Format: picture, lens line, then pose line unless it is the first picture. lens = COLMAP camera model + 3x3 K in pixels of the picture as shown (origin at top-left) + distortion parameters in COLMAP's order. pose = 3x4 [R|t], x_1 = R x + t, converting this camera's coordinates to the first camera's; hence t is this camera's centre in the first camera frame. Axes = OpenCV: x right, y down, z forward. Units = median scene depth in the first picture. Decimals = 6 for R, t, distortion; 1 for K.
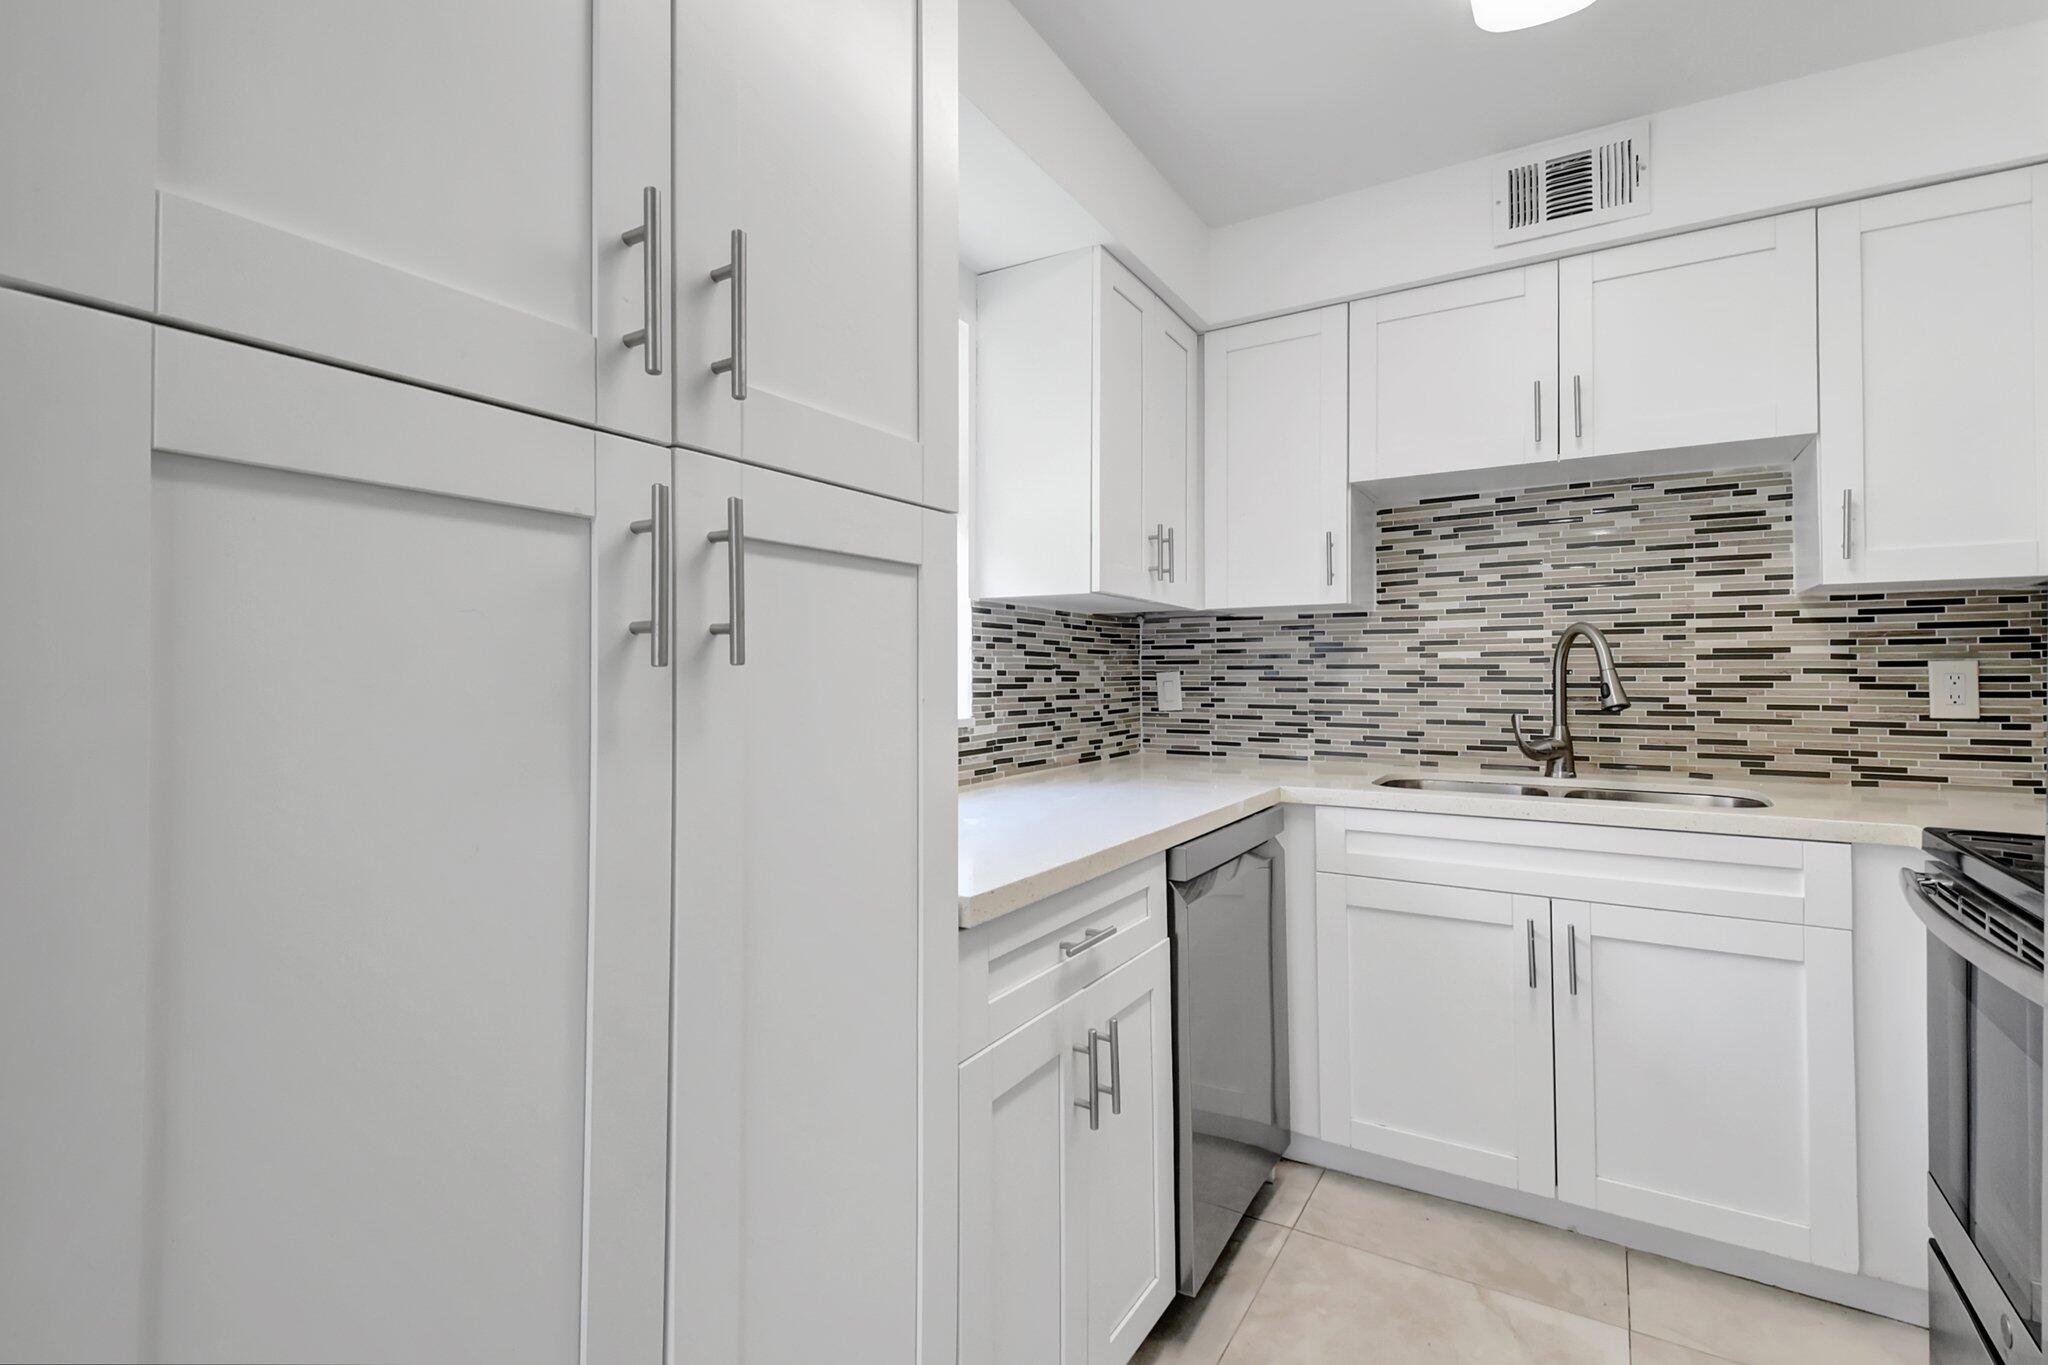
lens RADIAL K [[937.7, 0, 1012.3], [0, 937.7, 669.6], [0, 0, 1]] dist [0.017335, -0.002645]
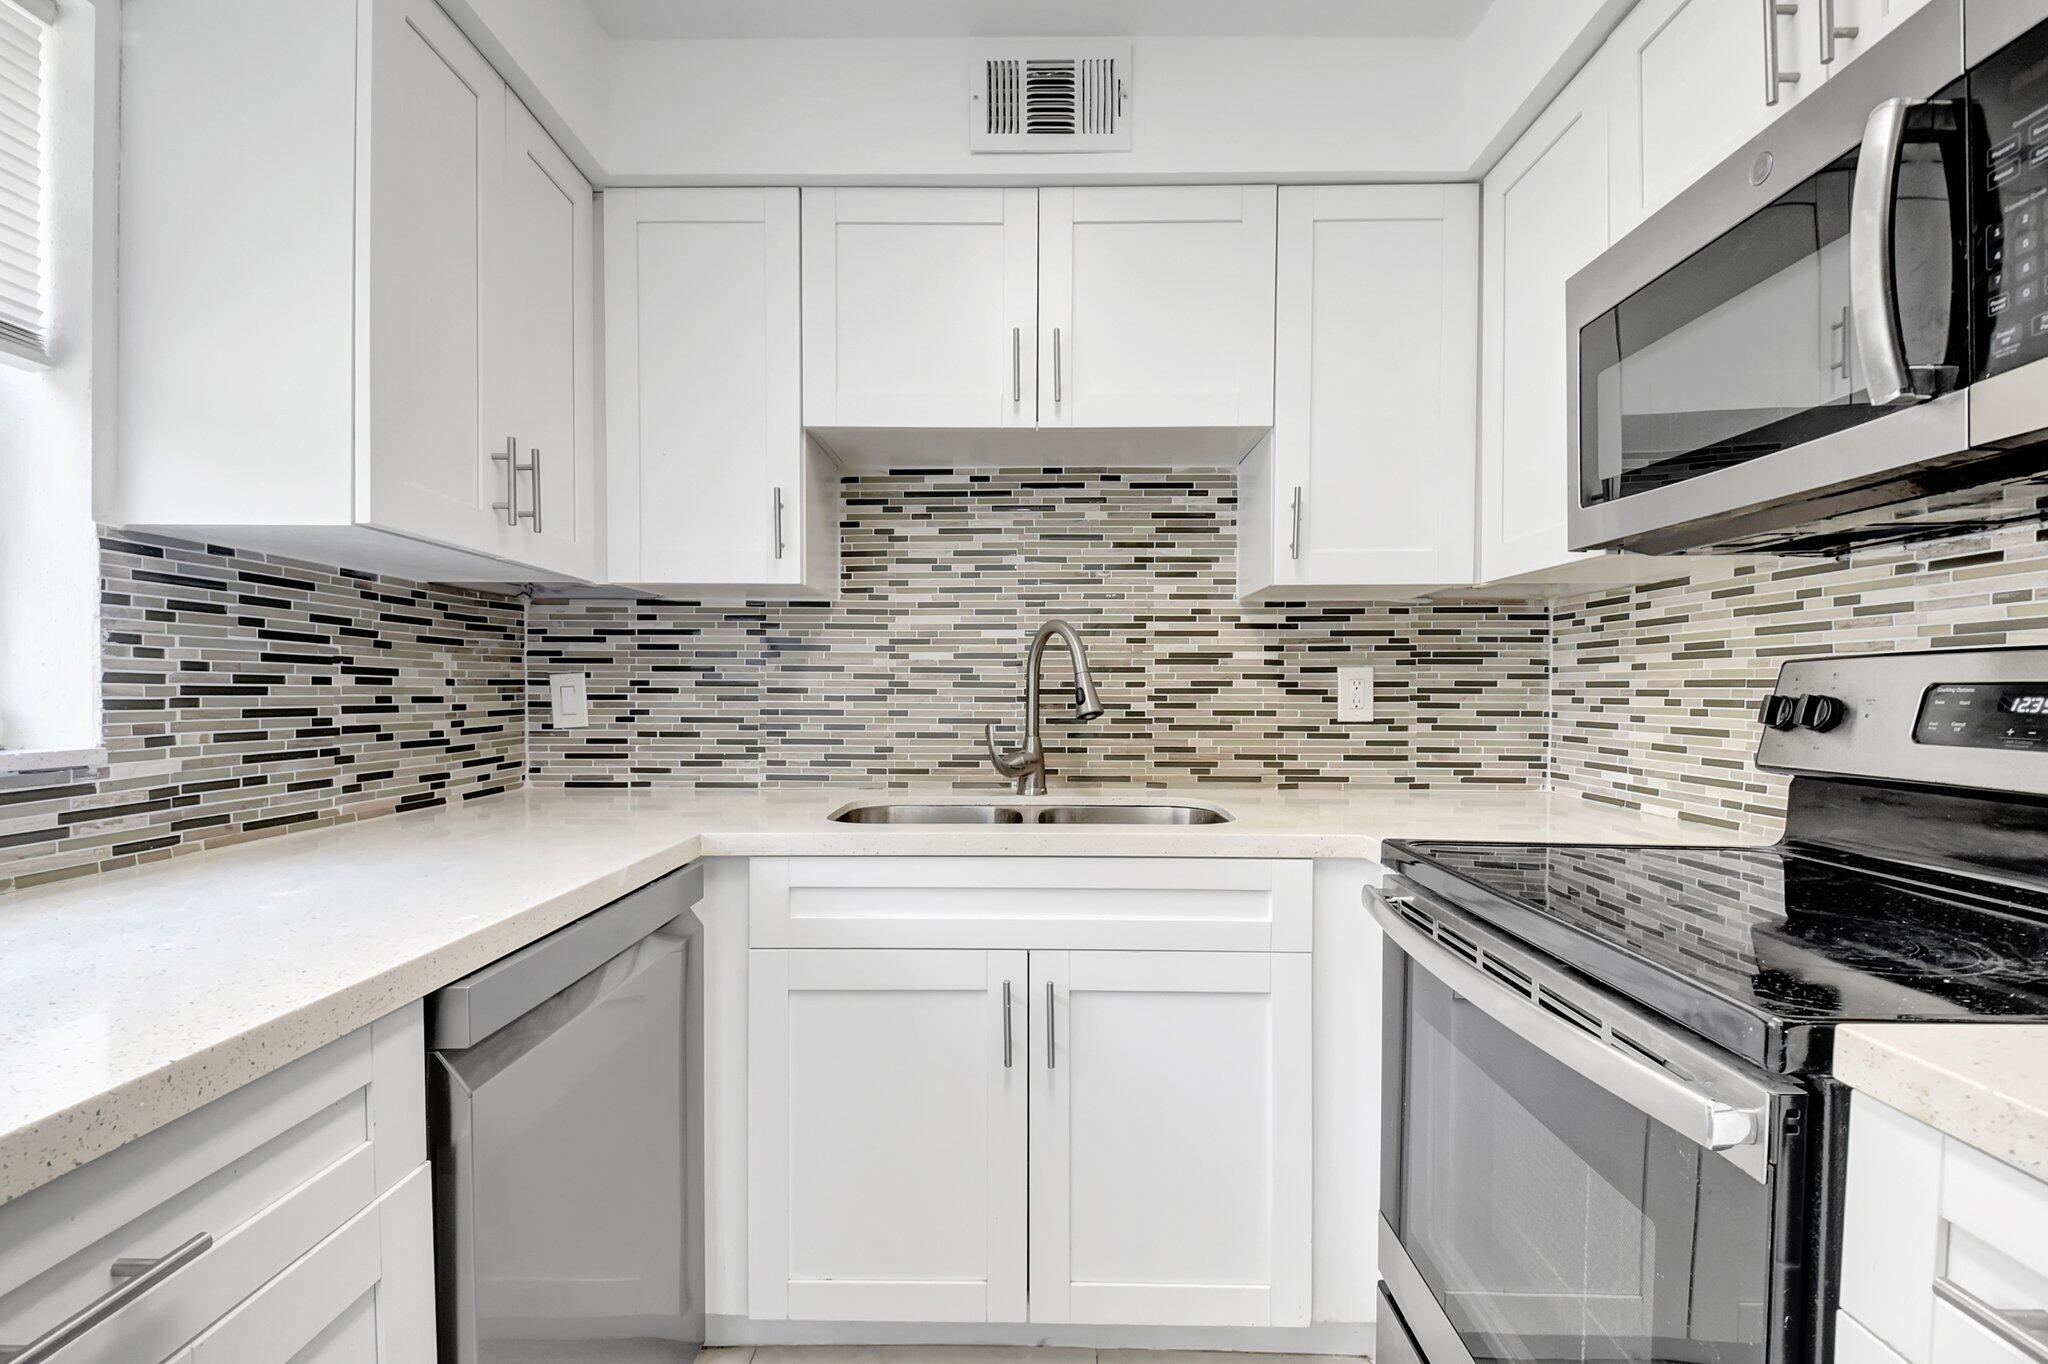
lens RADIAL K [[937.7, 0, 1023.3], [0, 937.7, 695.1], [0, 0, 1]] dist [0.017335, -0.002645]
pose [[0.856544, 0.000596, 0.516073, 0.126682], [-0.007502, 0.999908, 0.011297, 0.011228], [-0.516019, -0.013548, 0.856470, 0.270170]]
